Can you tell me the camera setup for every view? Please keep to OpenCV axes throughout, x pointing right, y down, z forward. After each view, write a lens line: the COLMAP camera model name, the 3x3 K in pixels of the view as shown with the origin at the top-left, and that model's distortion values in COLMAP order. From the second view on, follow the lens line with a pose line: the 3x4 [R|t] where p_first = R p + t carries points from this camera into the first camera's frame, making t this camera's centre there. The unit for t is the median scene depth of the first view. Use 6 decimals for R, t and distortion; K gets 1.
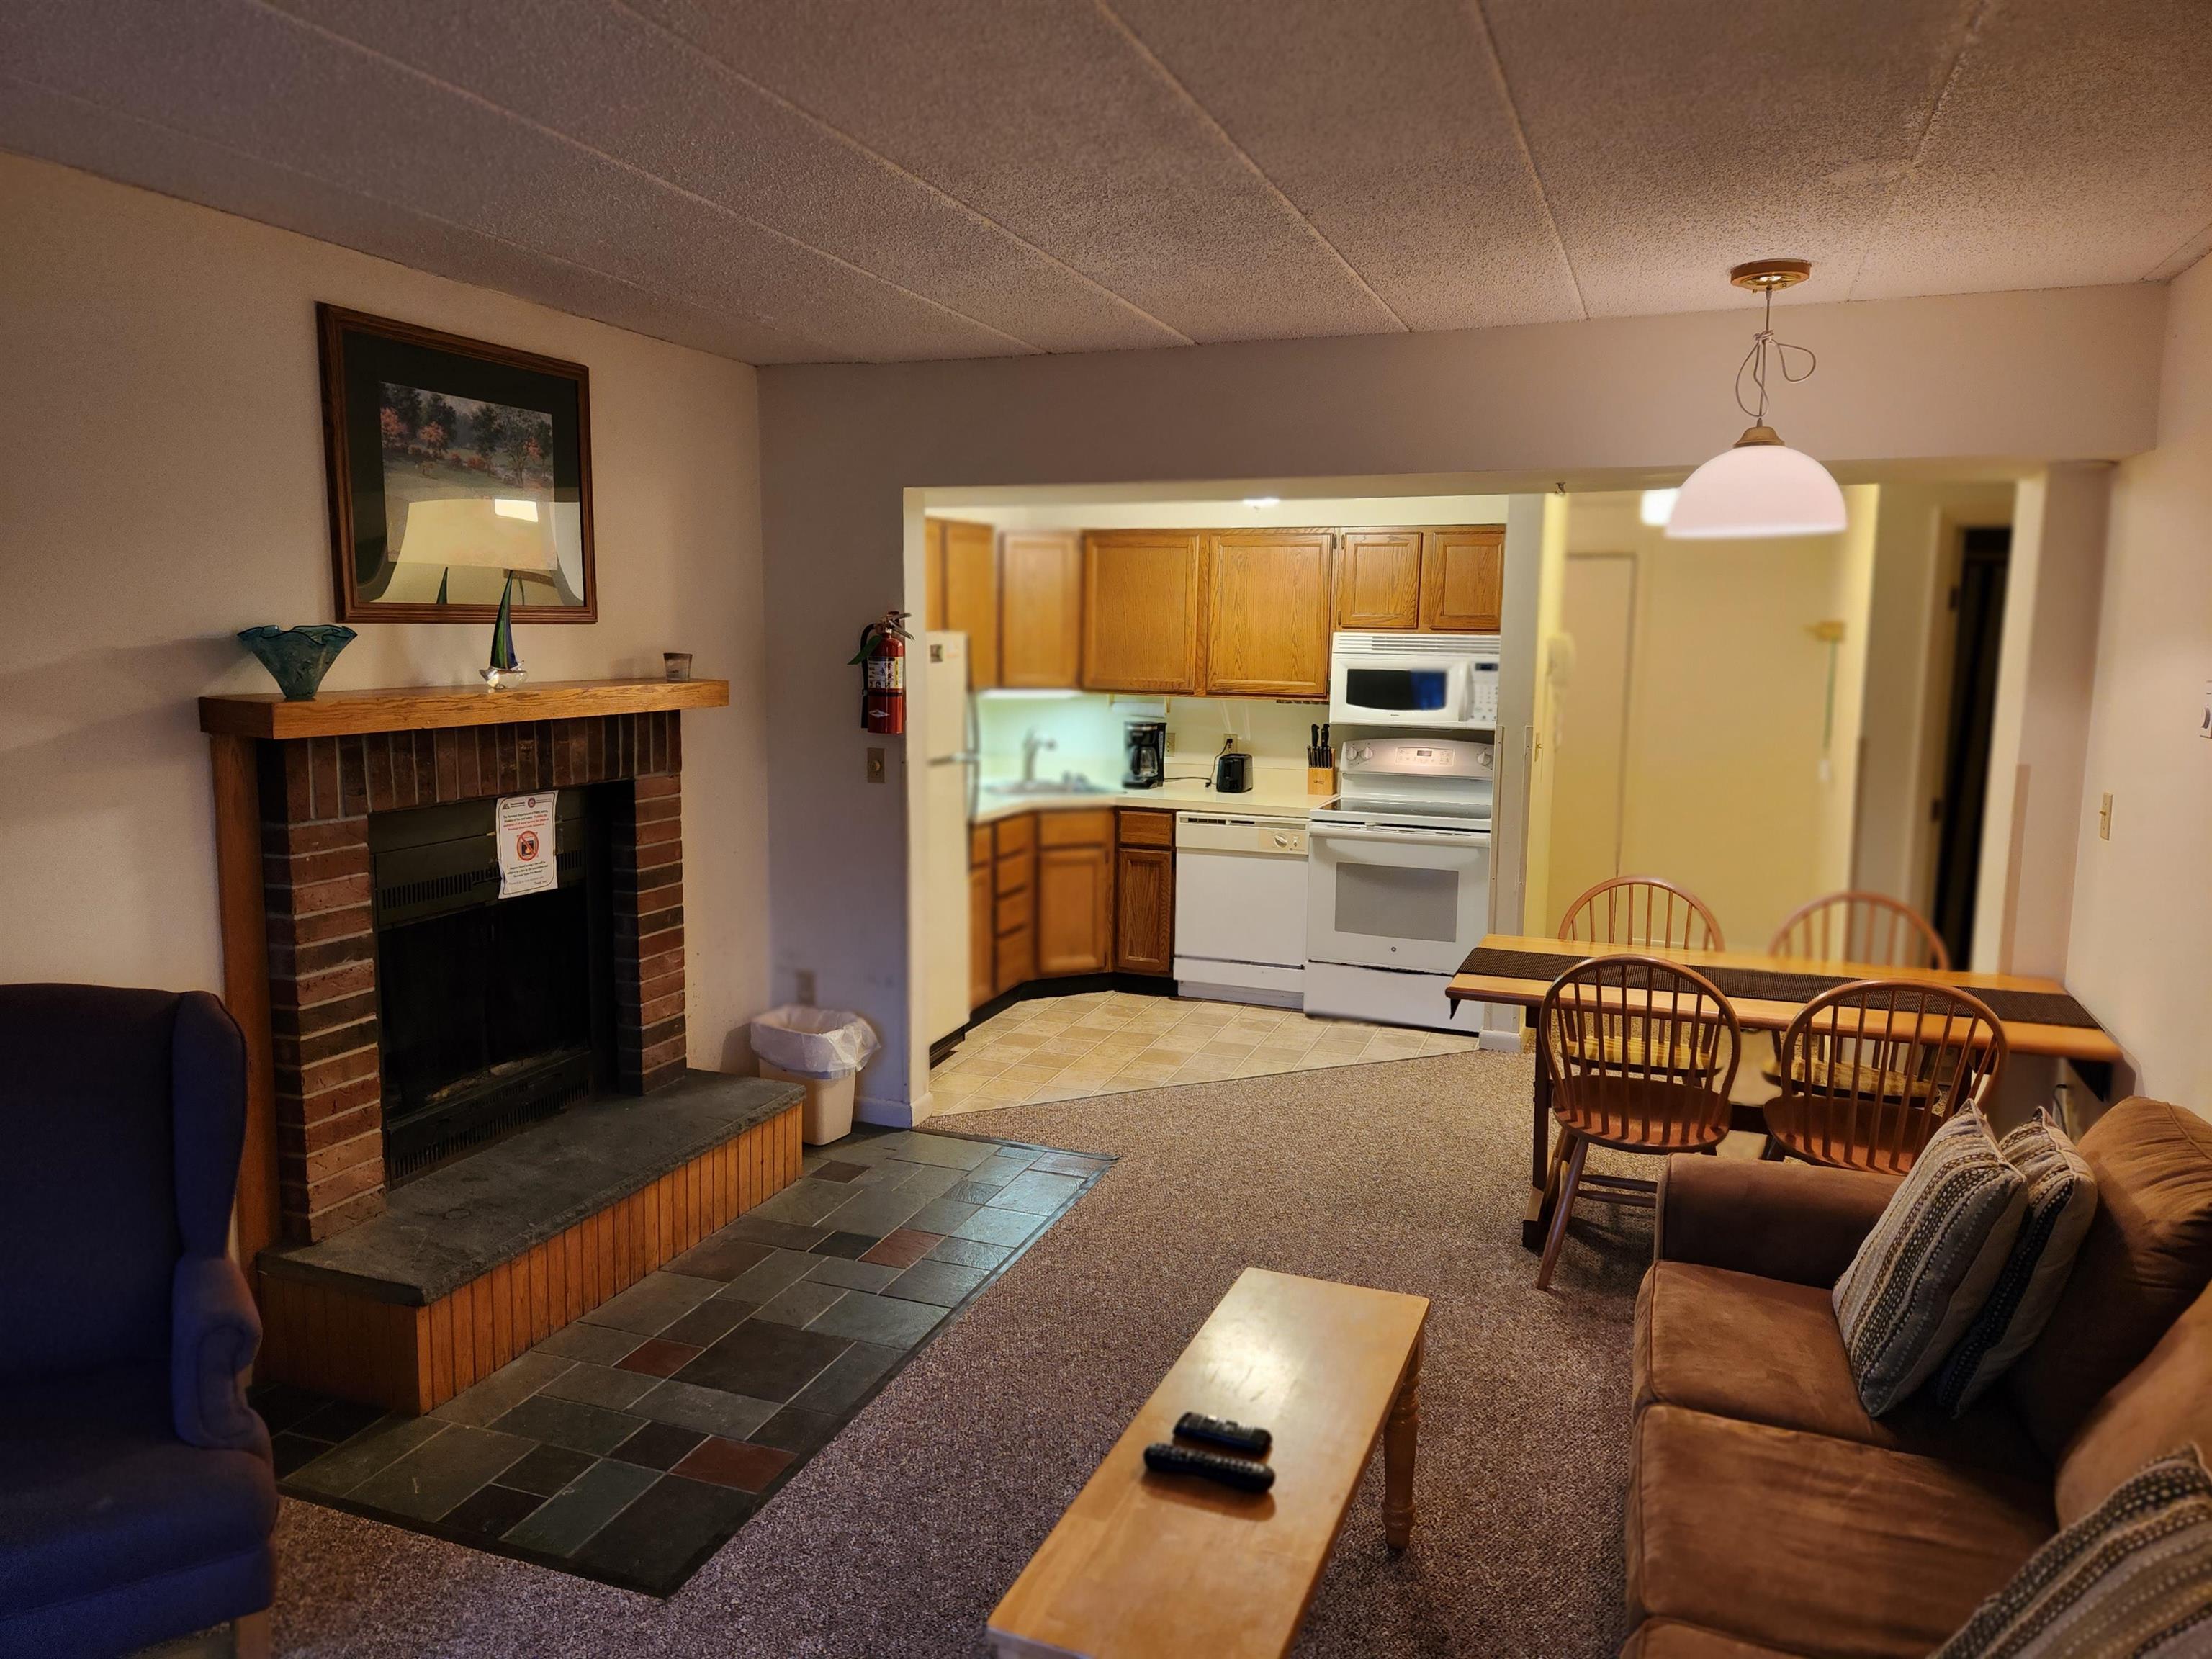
lens RADIAL K [[1471.9, 0, 1116.2], [0, 1471.9, 856.4], [0, 0, 1]] dist [0.091325, -0.085424]
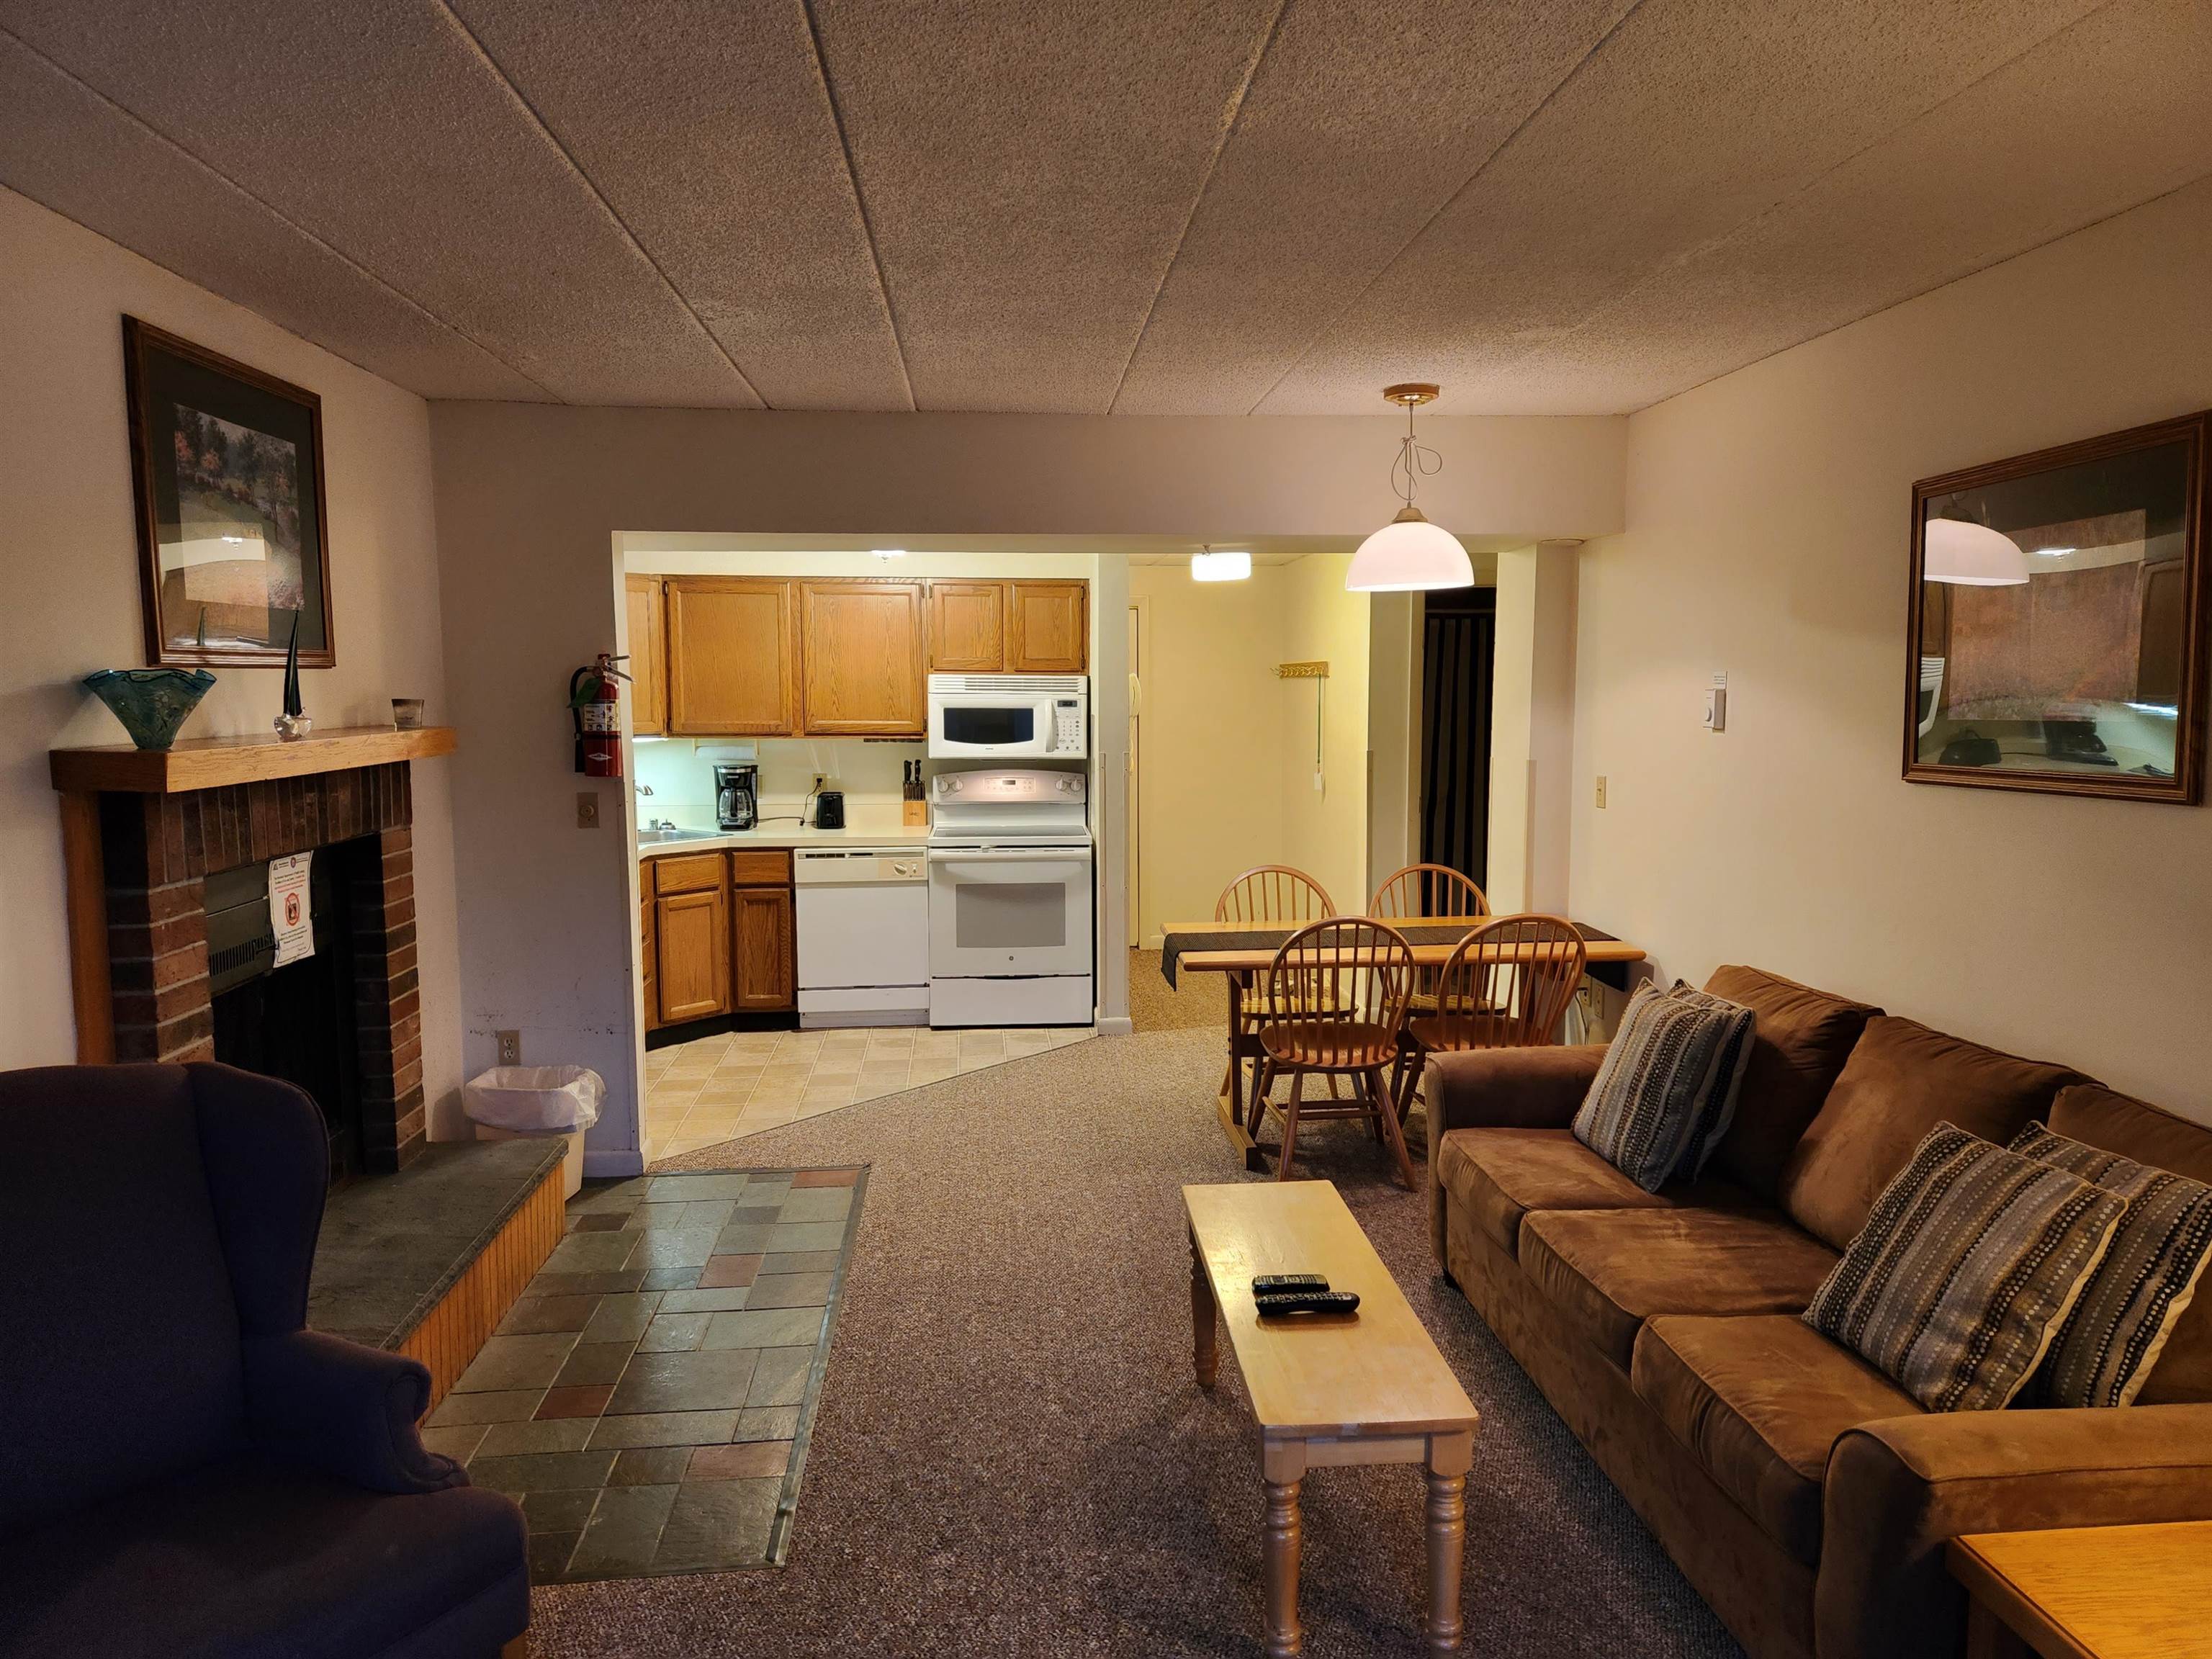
lens RADIAL K [[1471.0, 0, 1112.1], [0, 1471.0, 885.6], [0, 0, 1]] dist [0.088701, -0.060596]
pose [[0.901143, -0.076186, 0.426775, -0.279718], [0.082721, 0.996568, 0.003237, 0.014359], [-0.425557, 0.032387, 0.904352, -0.045453]]
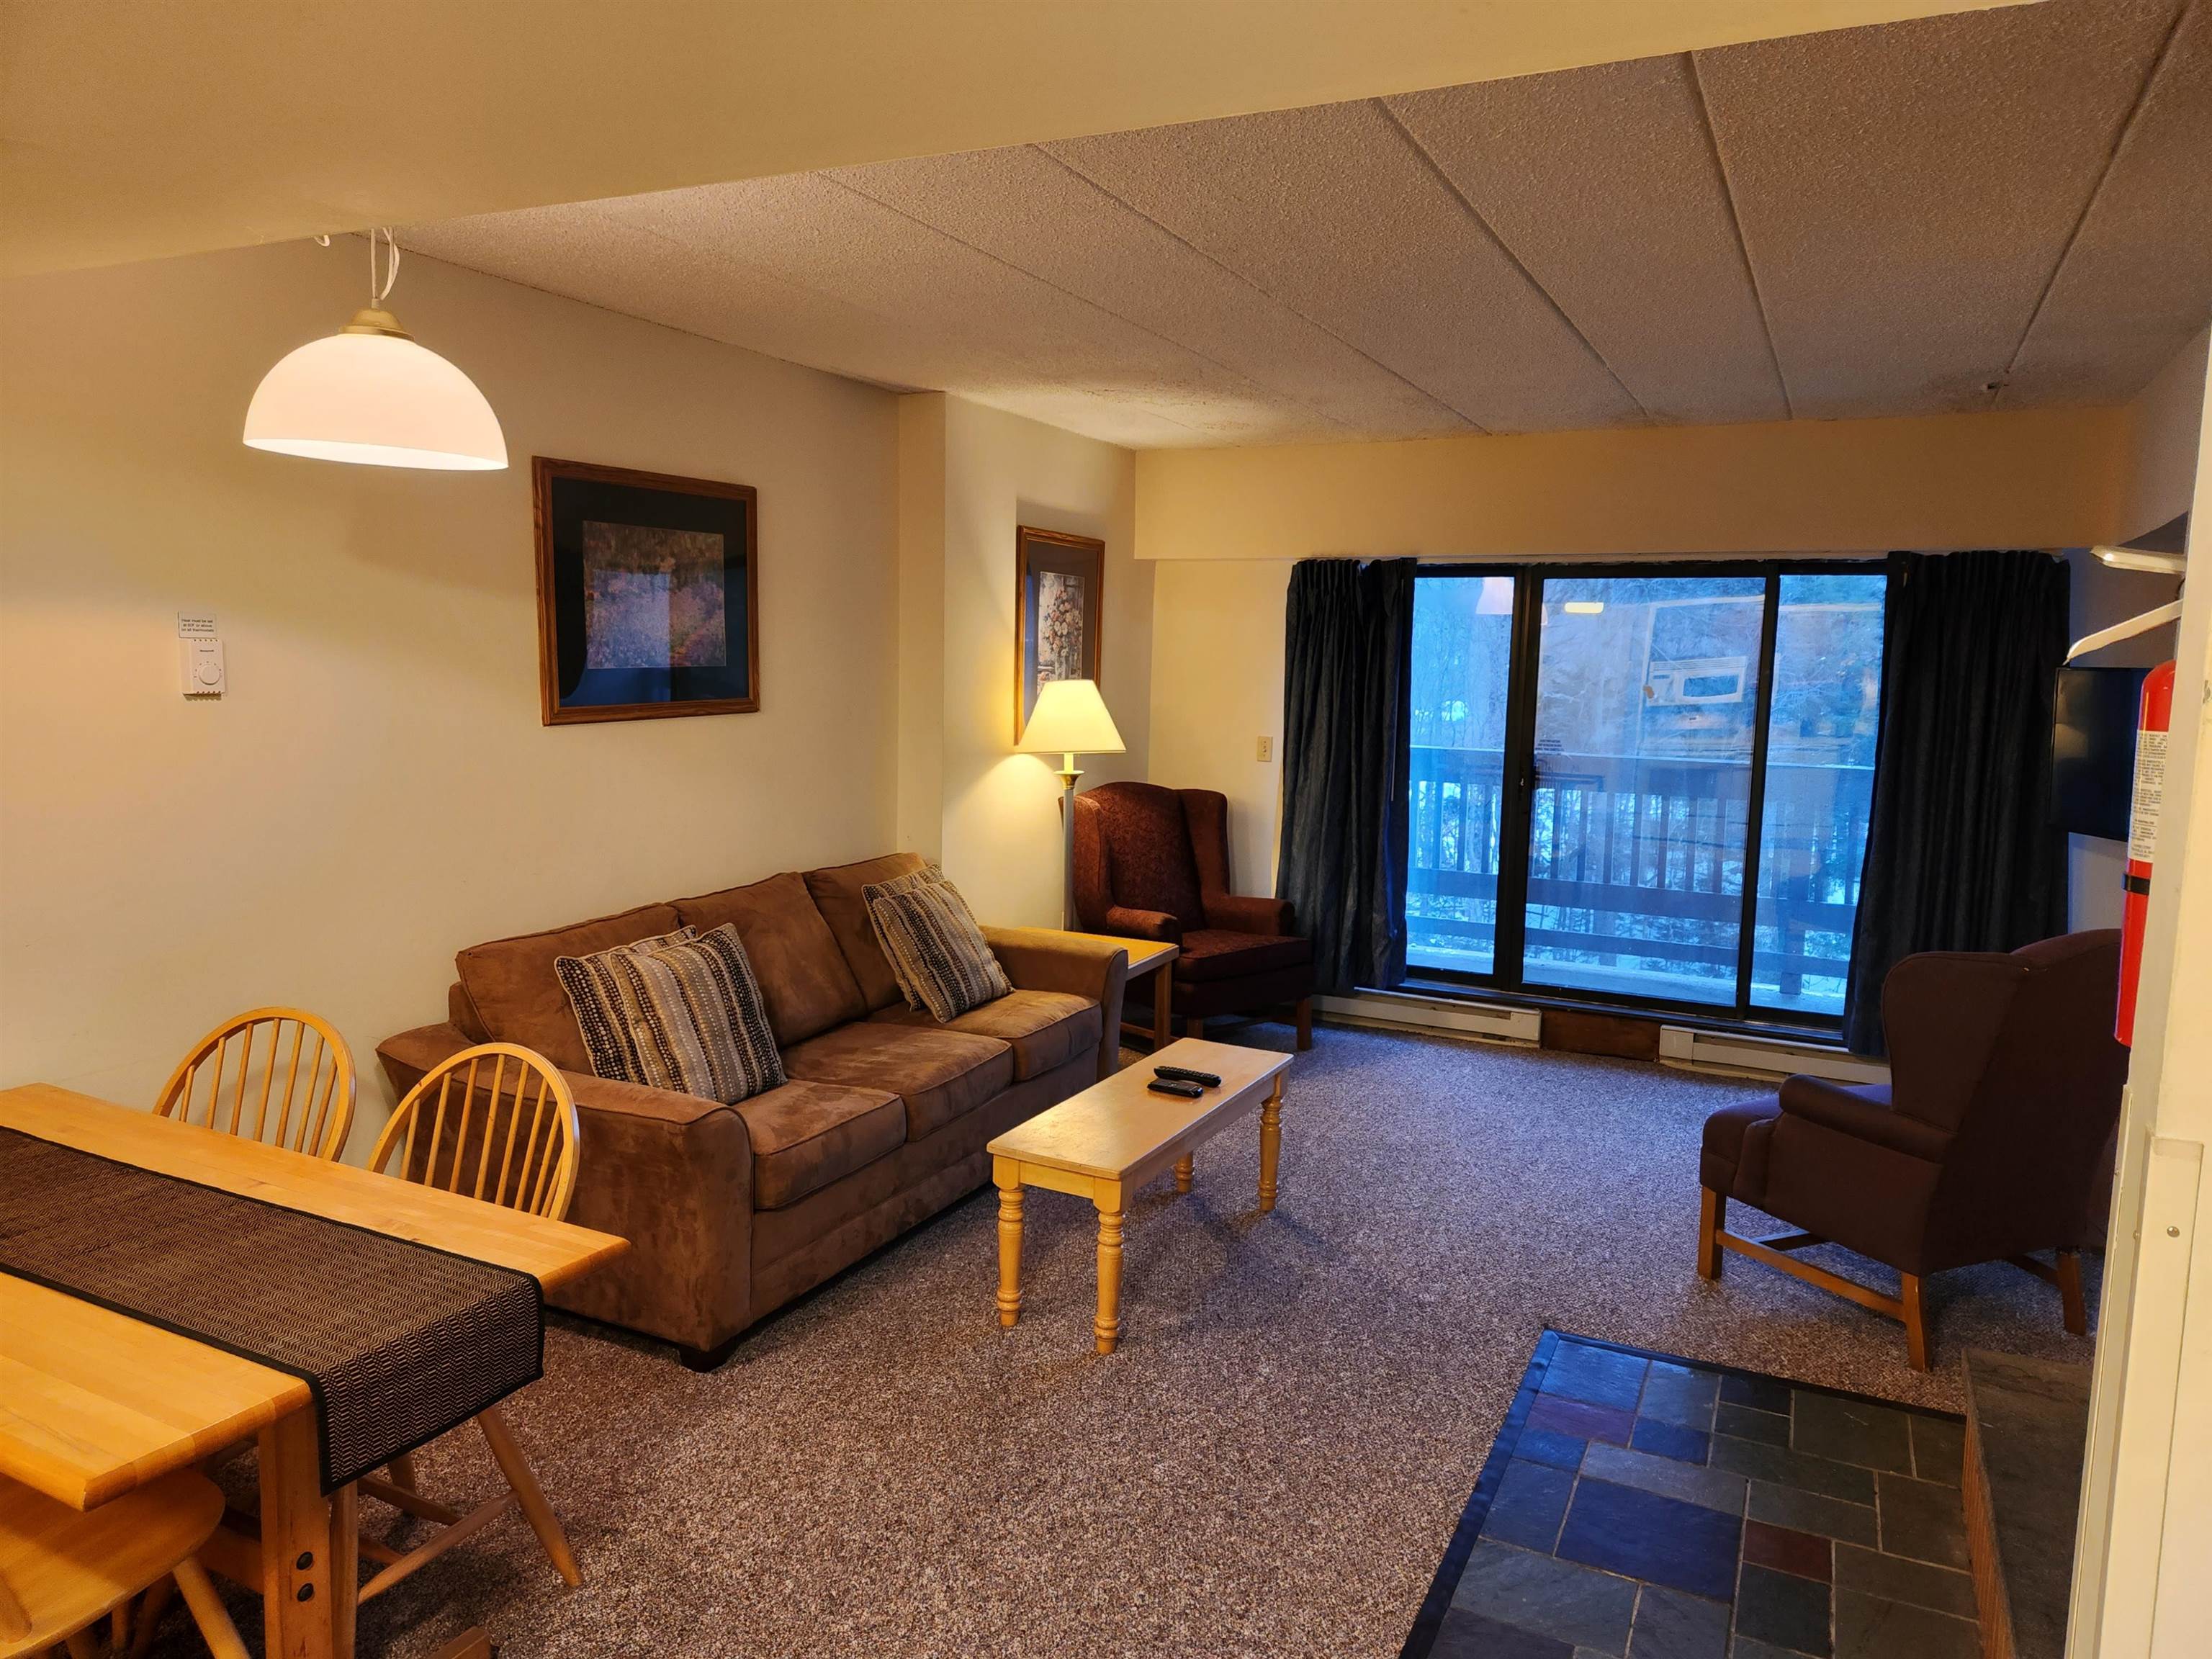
lens RADIAL K [[1522.9, 0, 1106.0], [0, 1522.9, 829.5], [0, 0, 1]] dist [0.070738, -0.000497]
pose [[-0.994889, -0.042028, 0.091818, -0.001312], [-0.015006, 0.960708, 0.277155, -0.191508], [-0.099858, 0.274360, -0.956428, 1.264464]]
